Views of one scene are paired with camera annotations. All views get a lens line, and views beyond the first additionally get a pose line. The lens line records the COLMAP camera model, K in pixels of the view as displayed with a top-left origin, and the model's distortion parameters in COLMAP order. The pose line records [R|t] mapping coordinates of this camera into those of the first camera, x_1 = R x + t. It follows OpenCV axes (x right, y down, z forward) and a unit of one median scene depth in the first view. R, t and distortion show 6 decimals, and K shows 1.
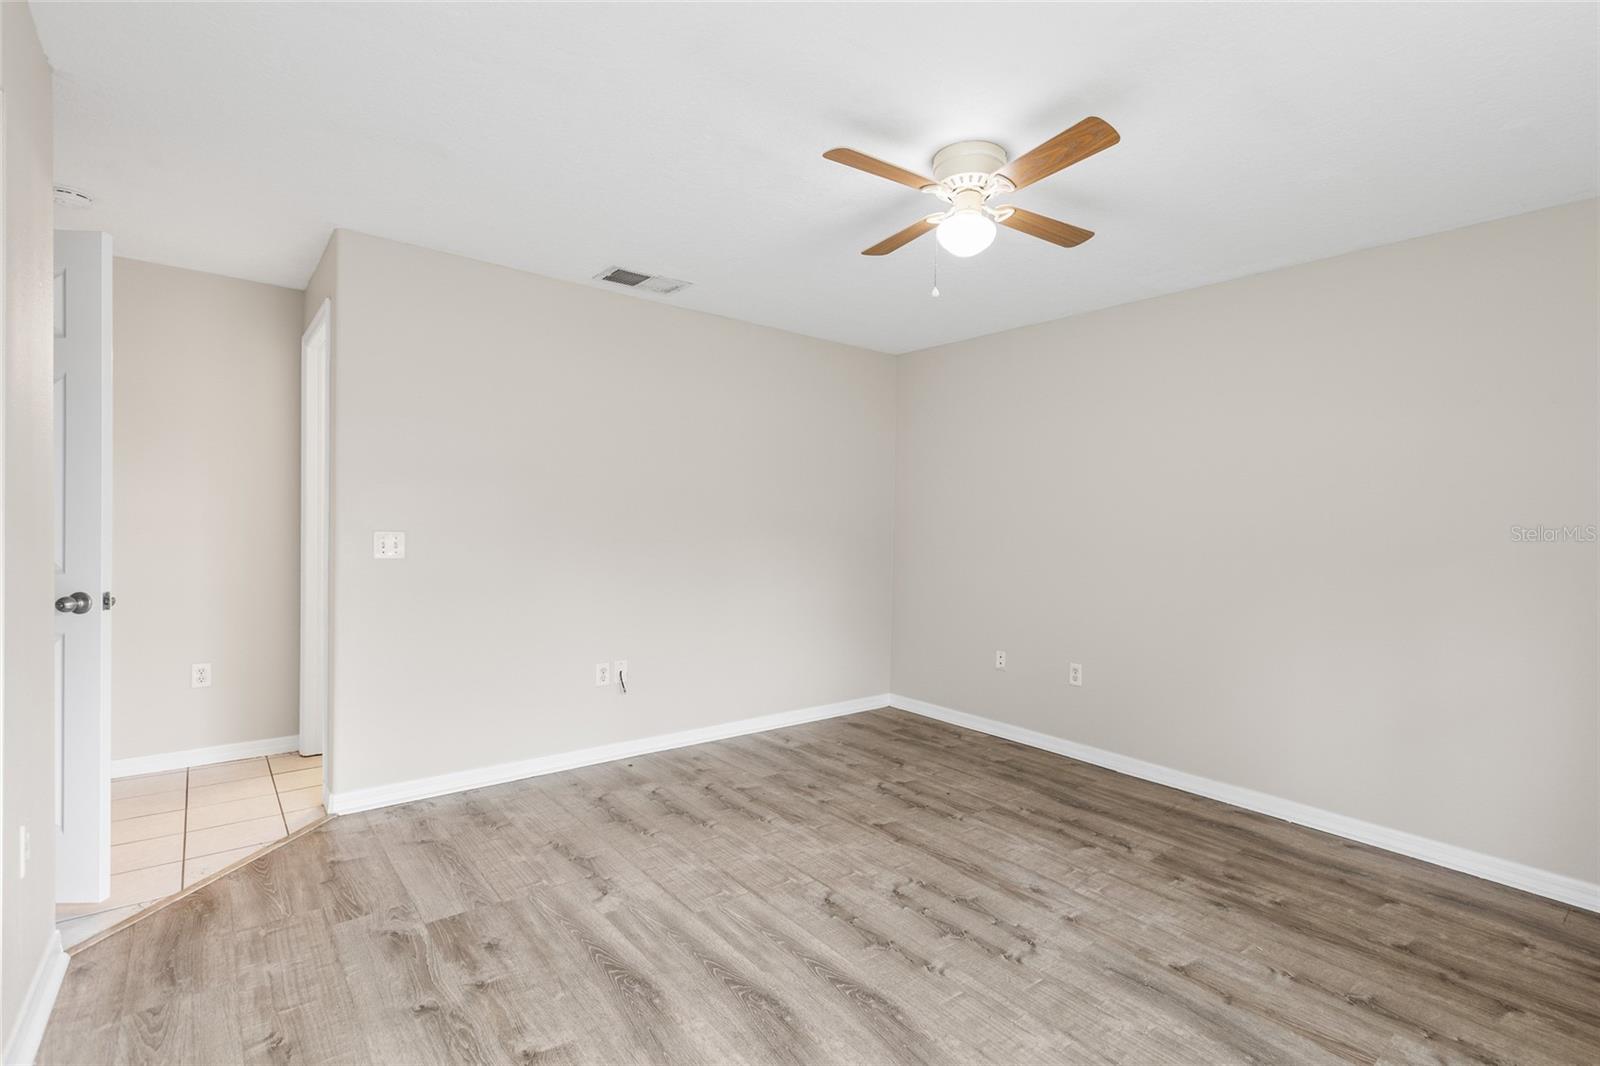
lens RADIAL K [[723.9, 0, 818.9], [0, 723.9, 532.2], [0, 0, 1]] dist [0.001889, 0.000227]
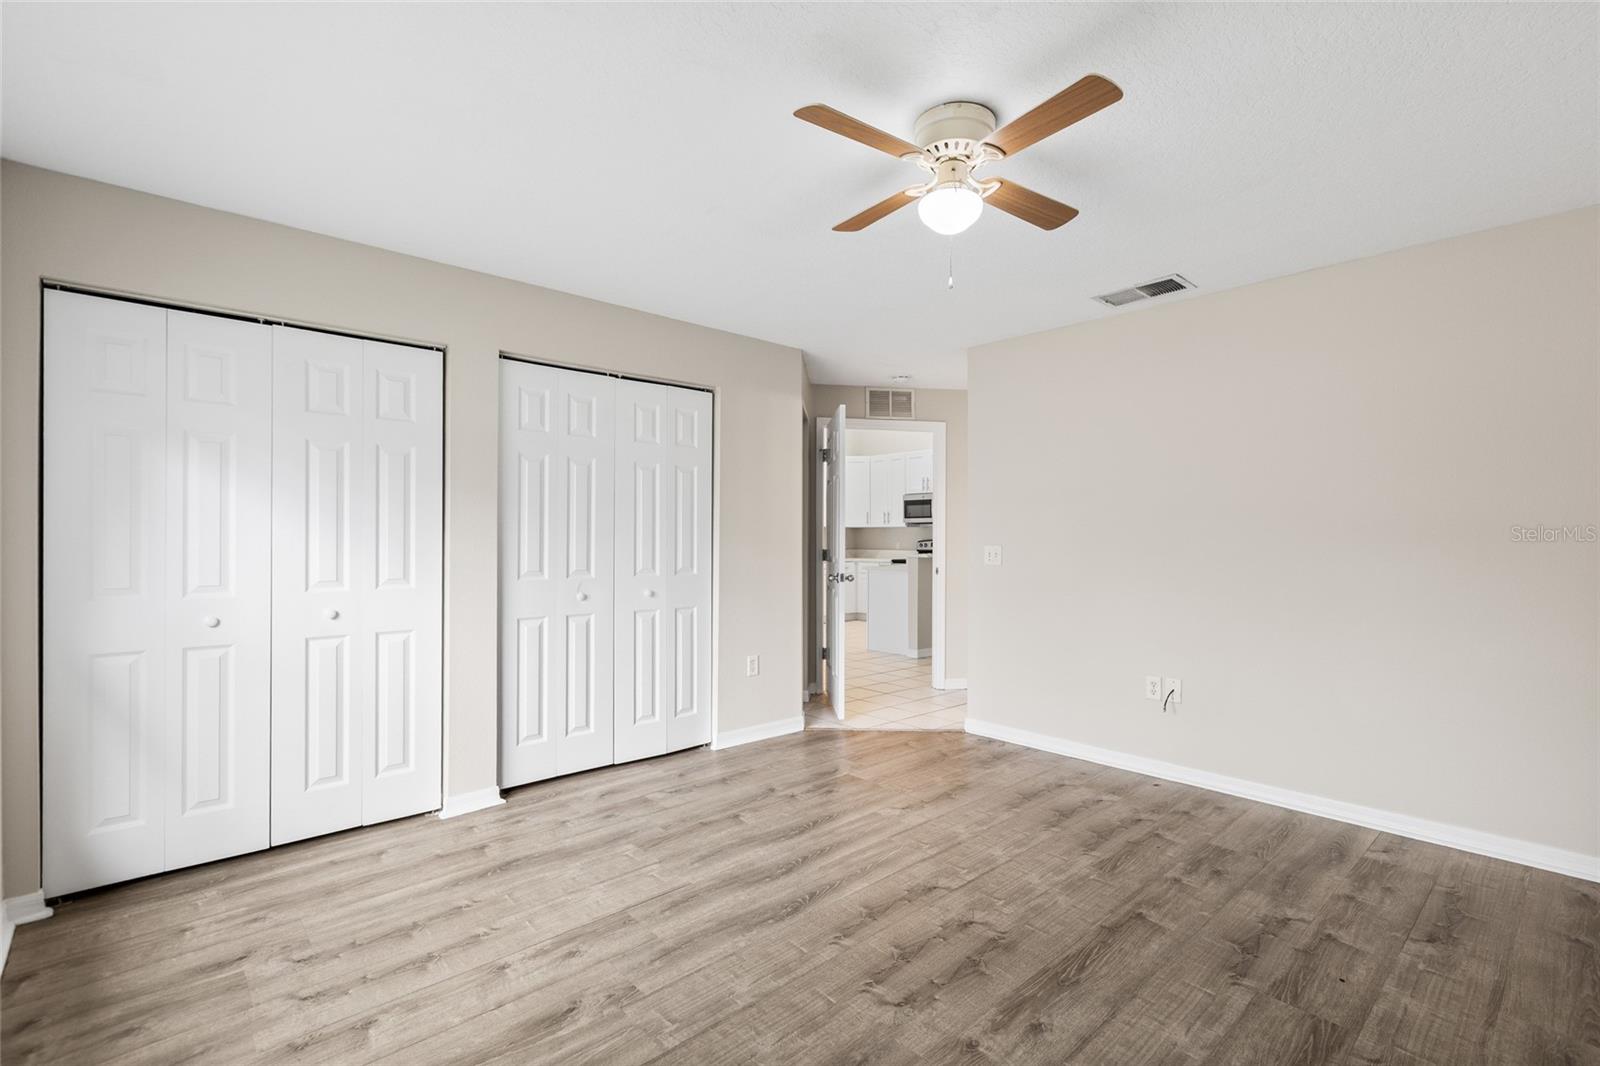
lens RADIAL K [[745.8, 0, 835.3], [0, 745.8, 537.9], [0, 0, 1]] dist [-0.000936, -0.000522]
pose [[0.065934, -0.018745, -0.997648, 0.902611], [-0.009137, 0.999770, -0.019389, 0.023651], [0.997782, 0.010393, 0.065748, 0.654765]]
